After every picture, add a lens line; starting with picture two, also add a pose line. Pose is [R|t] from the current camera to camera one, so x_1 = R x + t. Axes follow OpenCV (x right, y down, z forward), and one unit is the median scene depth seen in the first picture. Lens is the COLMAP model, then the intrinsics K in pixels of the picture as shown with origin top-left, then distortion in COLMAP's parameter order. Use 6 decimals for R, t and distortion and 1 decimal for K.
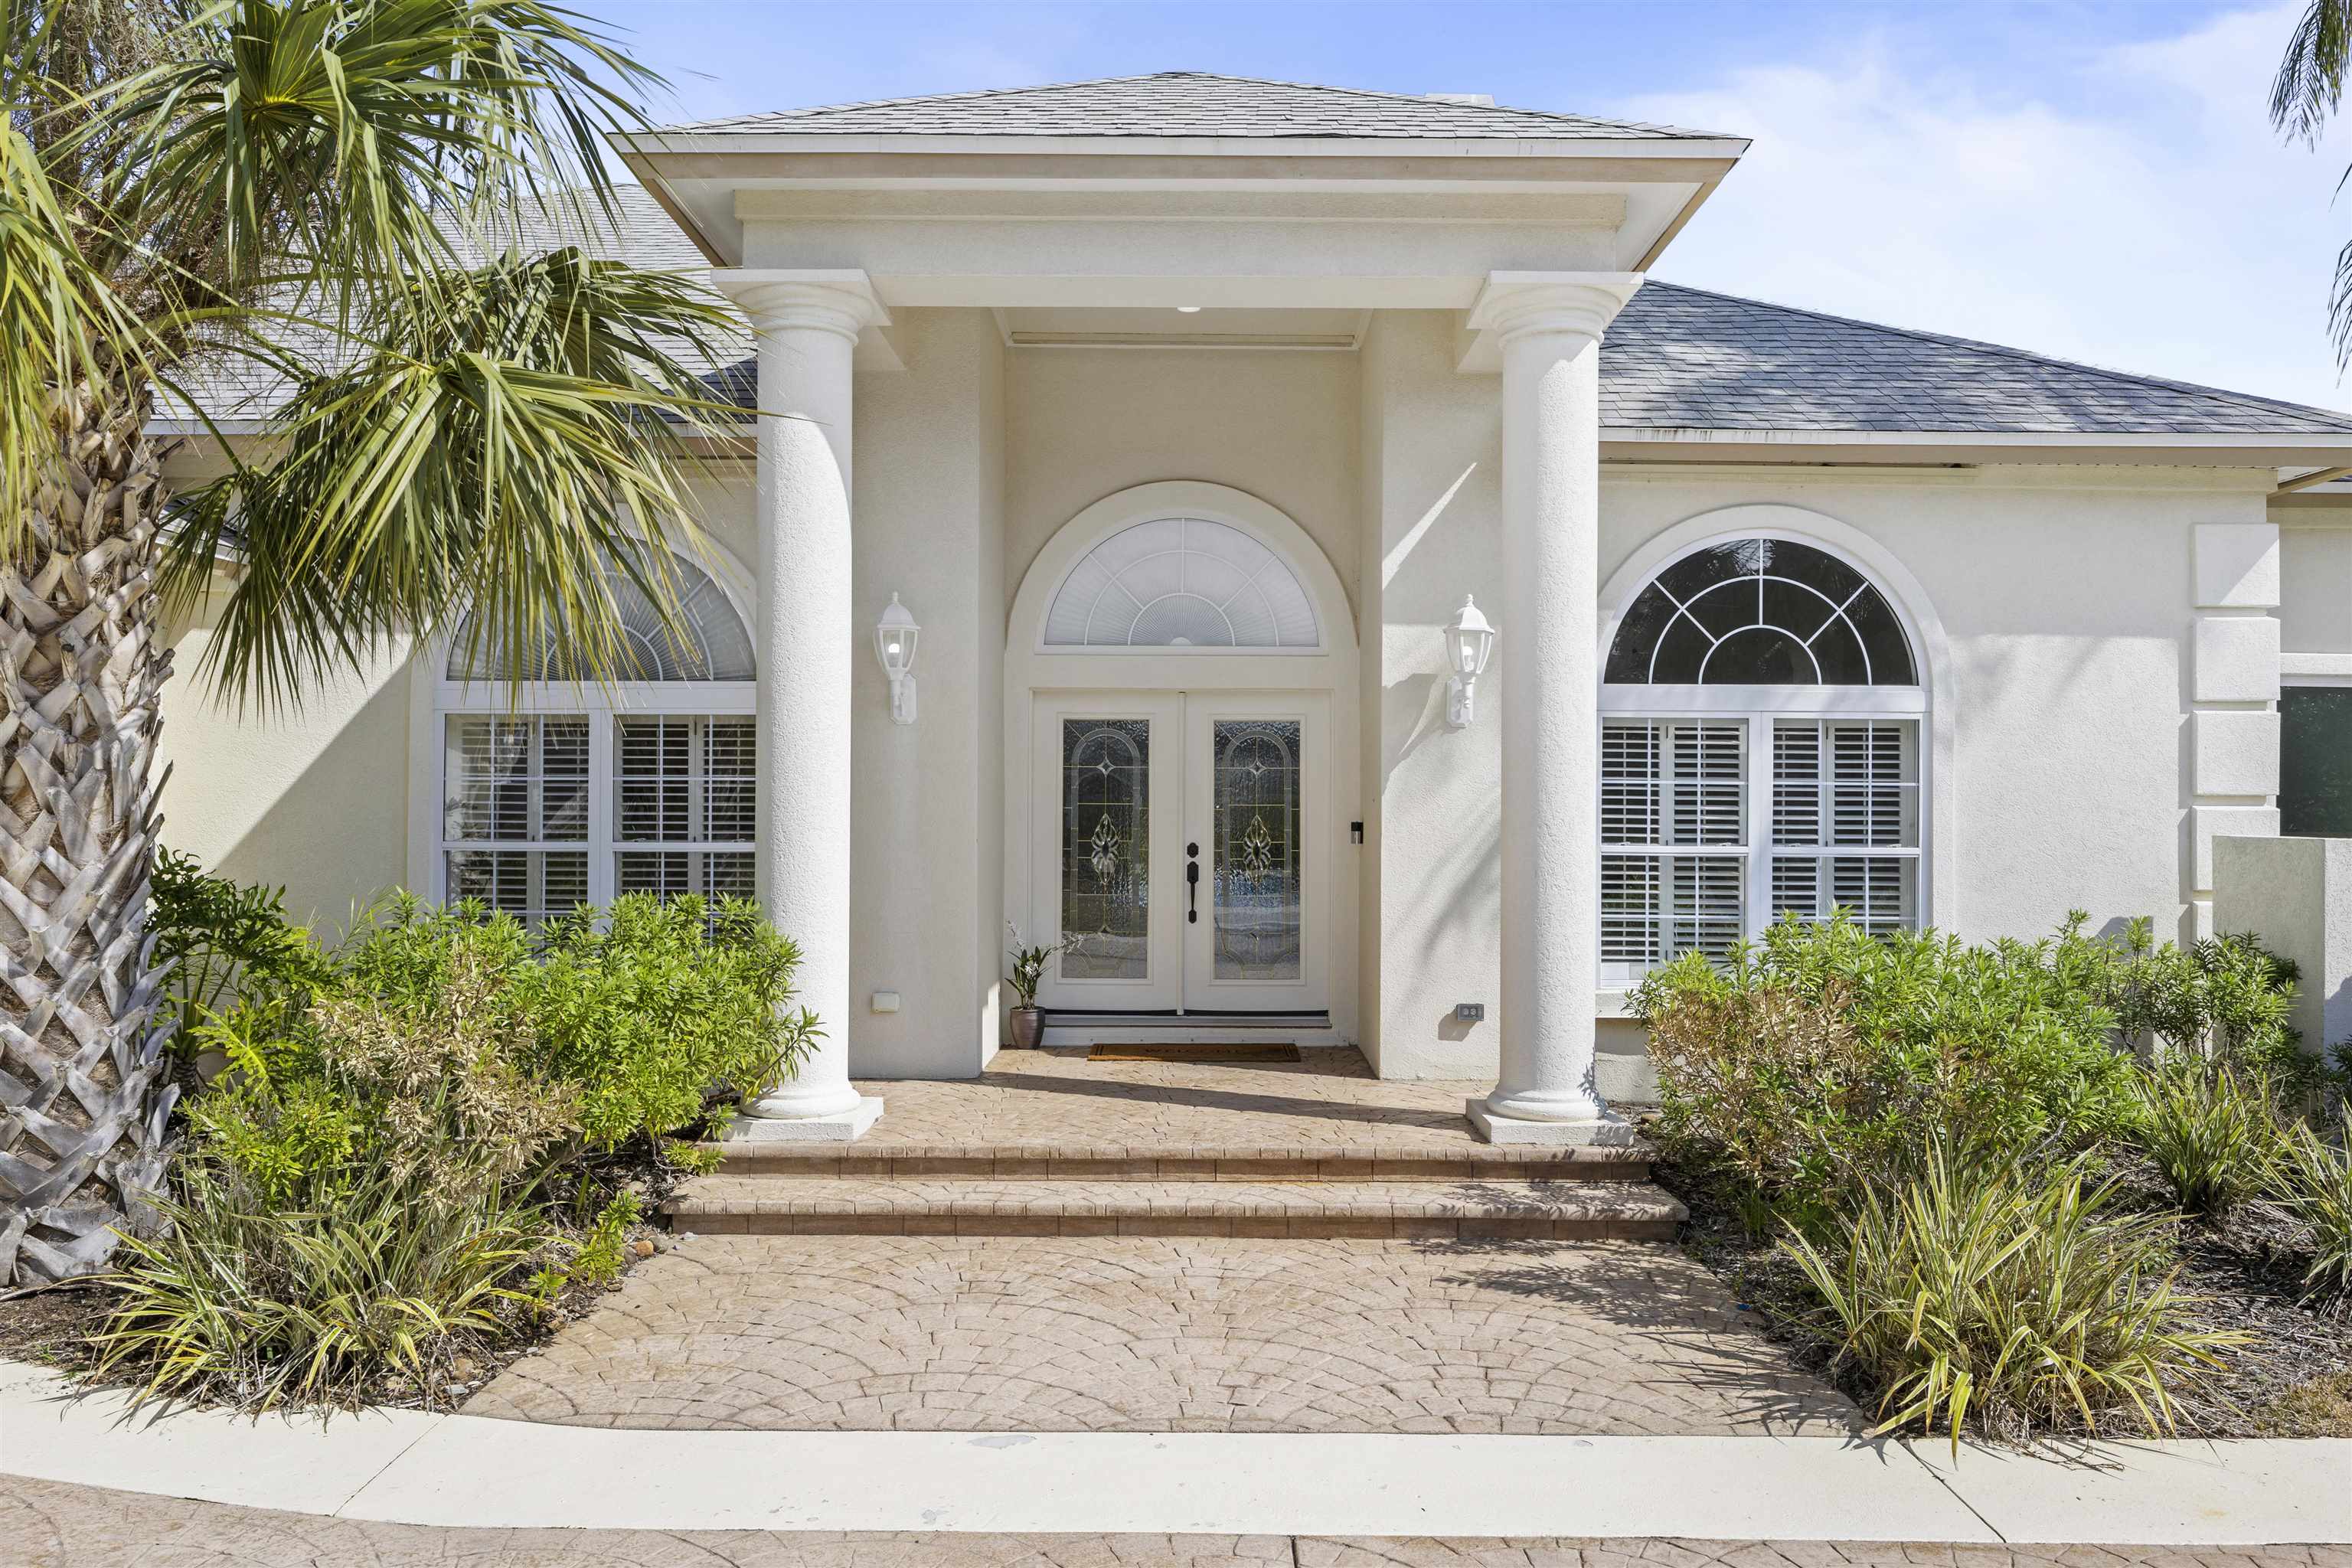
lens RADIAL K [[1626.8, 0, 1183.9], [0, 1626.8, 797.1], [0, 0, 1]] dist [-0.009158, -0.004678]
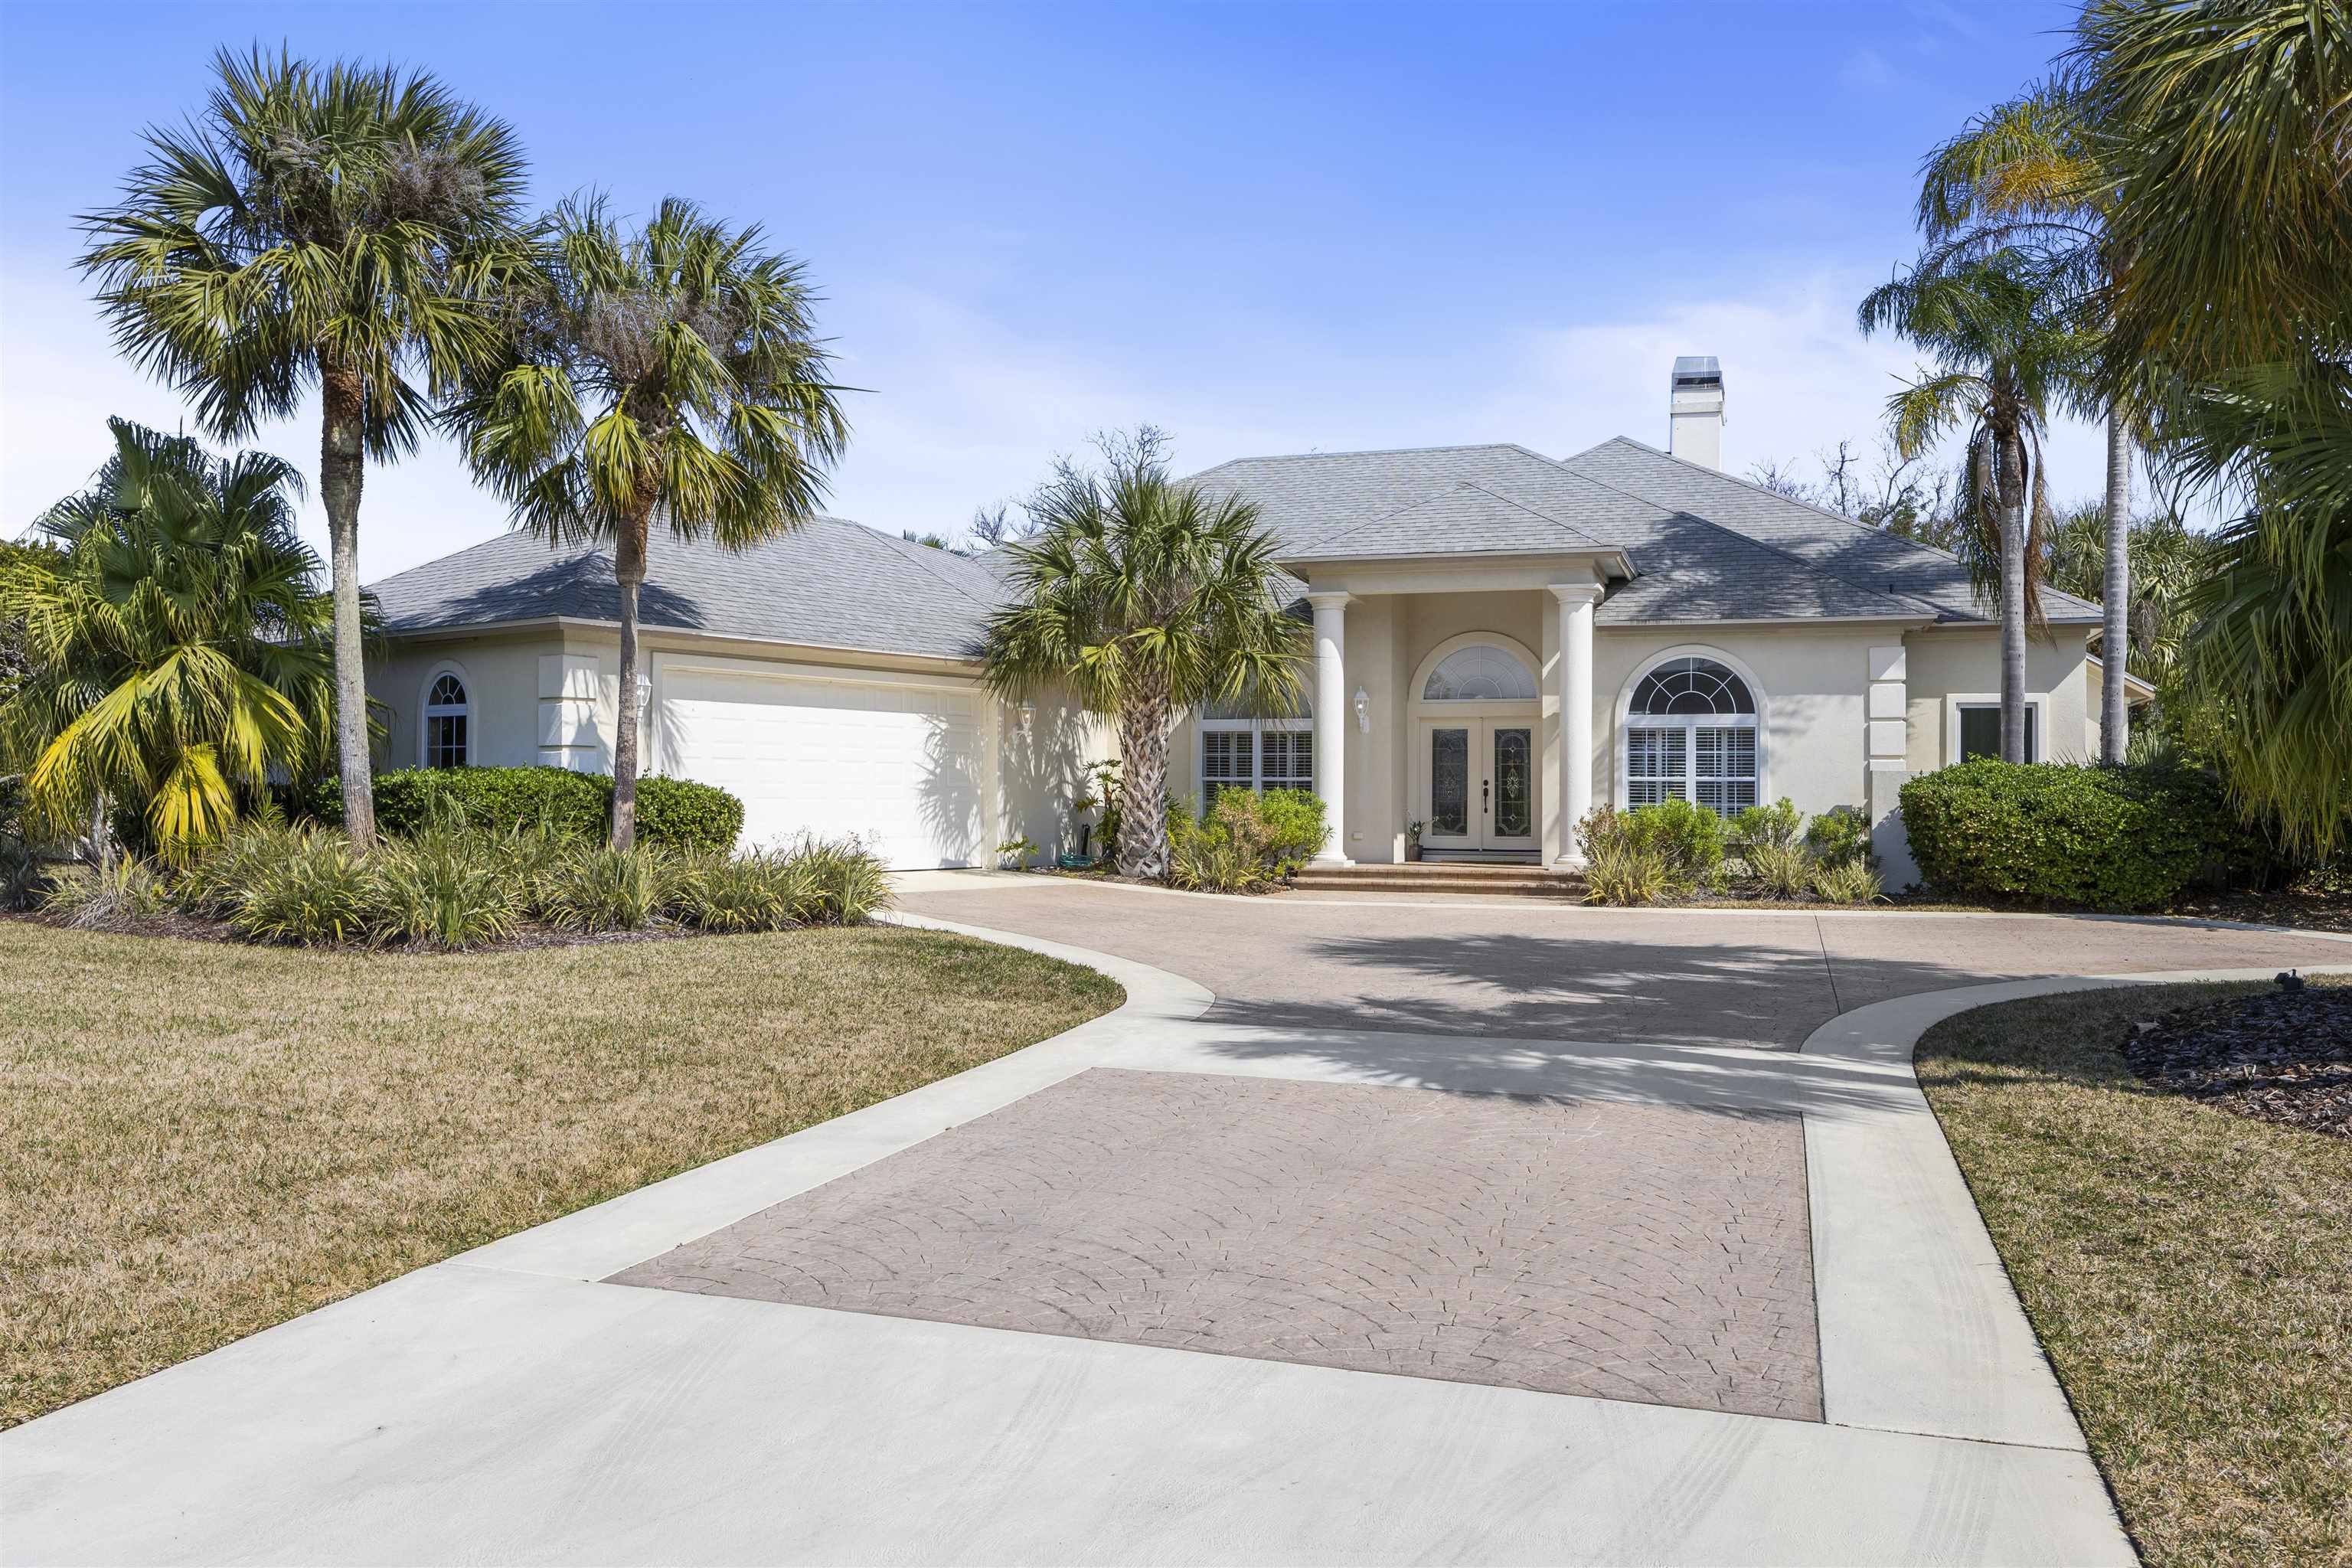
lens RADIAL K [[1802.7, 0, 1169.1], [0, 1802.7, 778.5], [0, 0, 1]] dist [0.023533, -0.002831]
pose [[0.948181, -0.003695, -0.317709, 0.480534], [0.002600, 0.999989, -0.003868, 0.041718], [0.317720, 0.002842, 0.948180, -1.983200]]
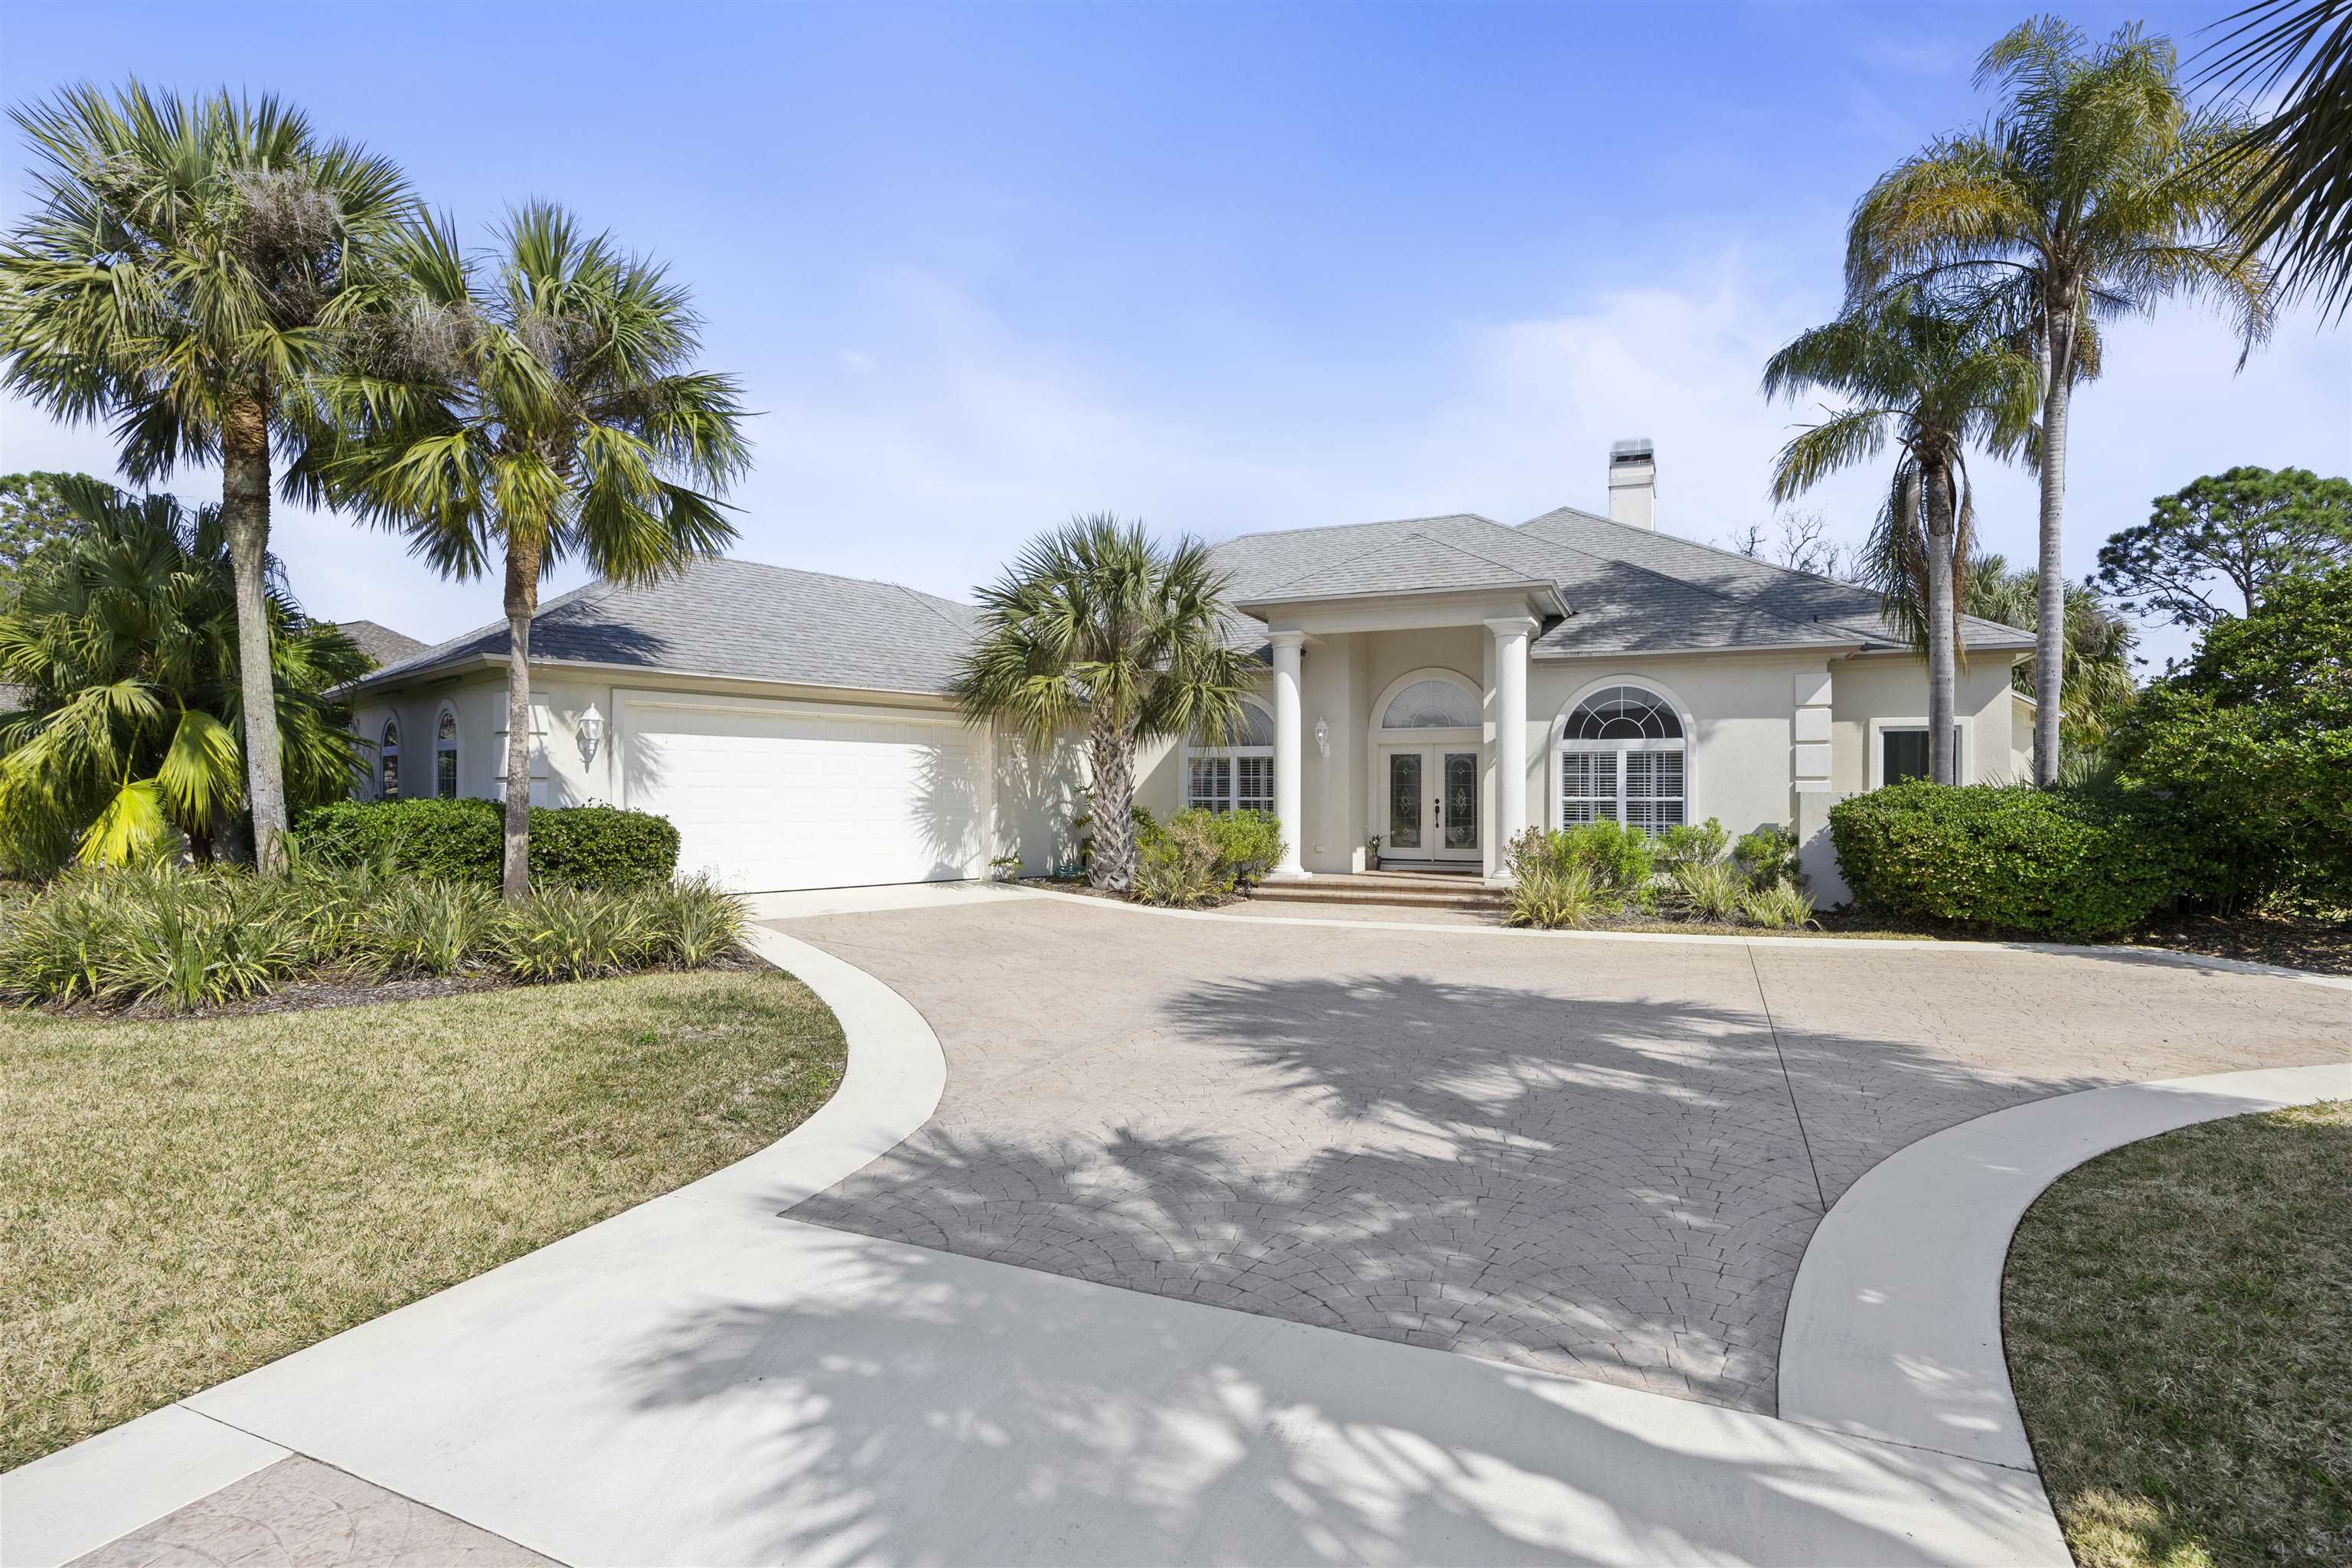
lens RADIAL K [[1177.5, 0, 1171.2], [0, 1177.5, 797.3], [0, 0, 1]] dist [0.002085, -0.000971]
pose [[0.913359, -0.003970, -0.407136, 0.471771], [0.006809, 0.999962, 0.005523, 0.014522], [0.407099, -0.007817, 0.913351, -1.164541]]
